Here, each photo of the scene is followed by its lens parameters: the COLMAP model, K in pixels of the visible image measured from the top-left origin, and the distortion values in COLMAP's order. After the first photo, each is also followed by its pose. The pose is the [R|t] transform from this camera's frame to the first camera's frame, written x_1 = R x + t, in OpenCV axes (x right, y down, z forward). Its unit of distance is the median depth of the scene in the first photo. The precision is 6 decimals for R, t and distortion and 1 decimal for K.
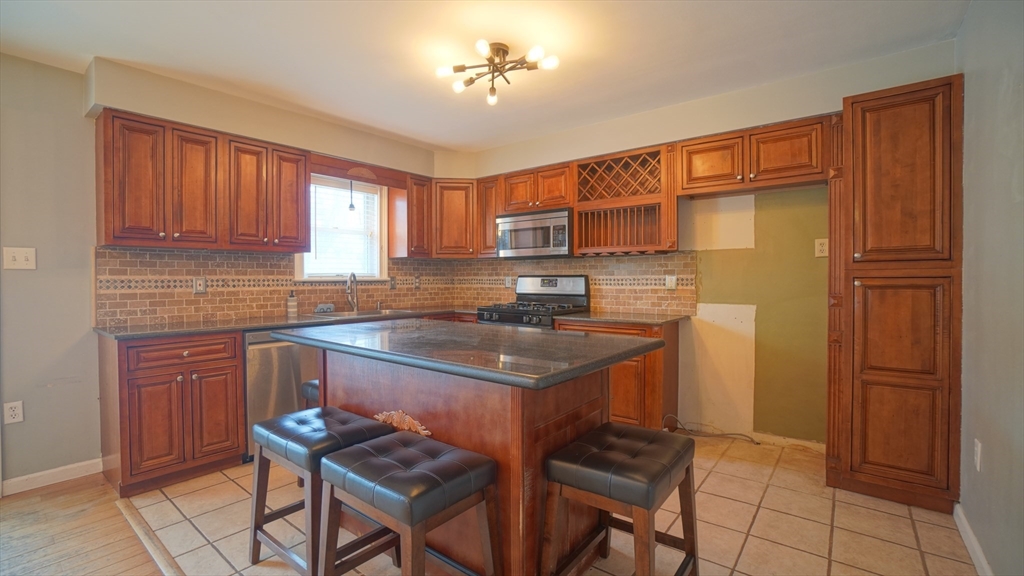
lens RADIAL K [[455.0, 0, 509.0], [0, 455.0, 287.3], [0, 0, 1]] dist [-0.057930, 0.018823]
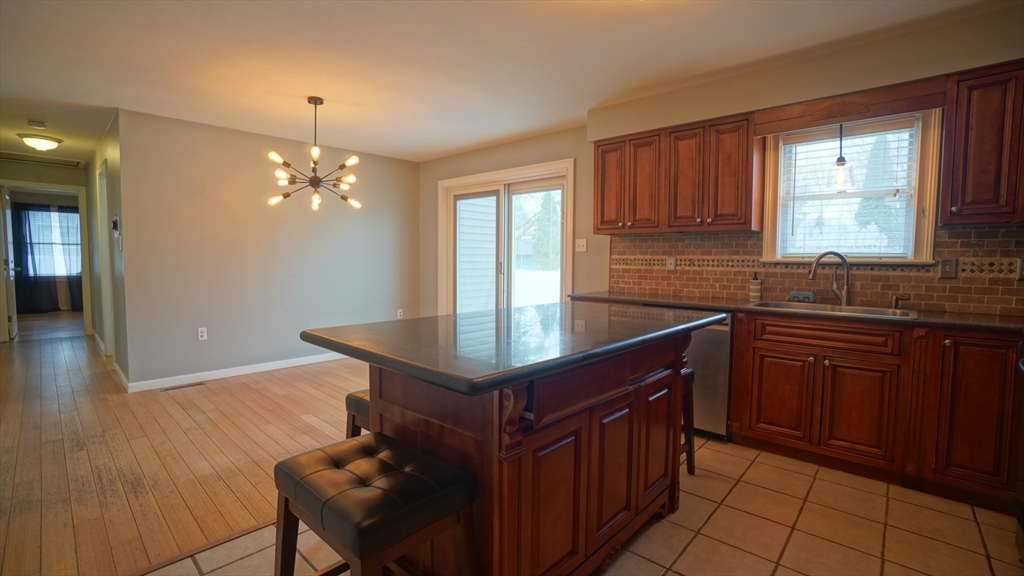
lens RADIAL K [[455.0, 0, 502.3], [0, 455.0, 285.4], [0, 0, 1]] dist [-0.057930, 0.018823]
pose [[-0.091465, 0.062903, -0.993820, 0.479541], [-0.025759, 0.997520, 0.065508, -0.013445], [0.995475, 0.031592, -0.089618, 0.615755]]
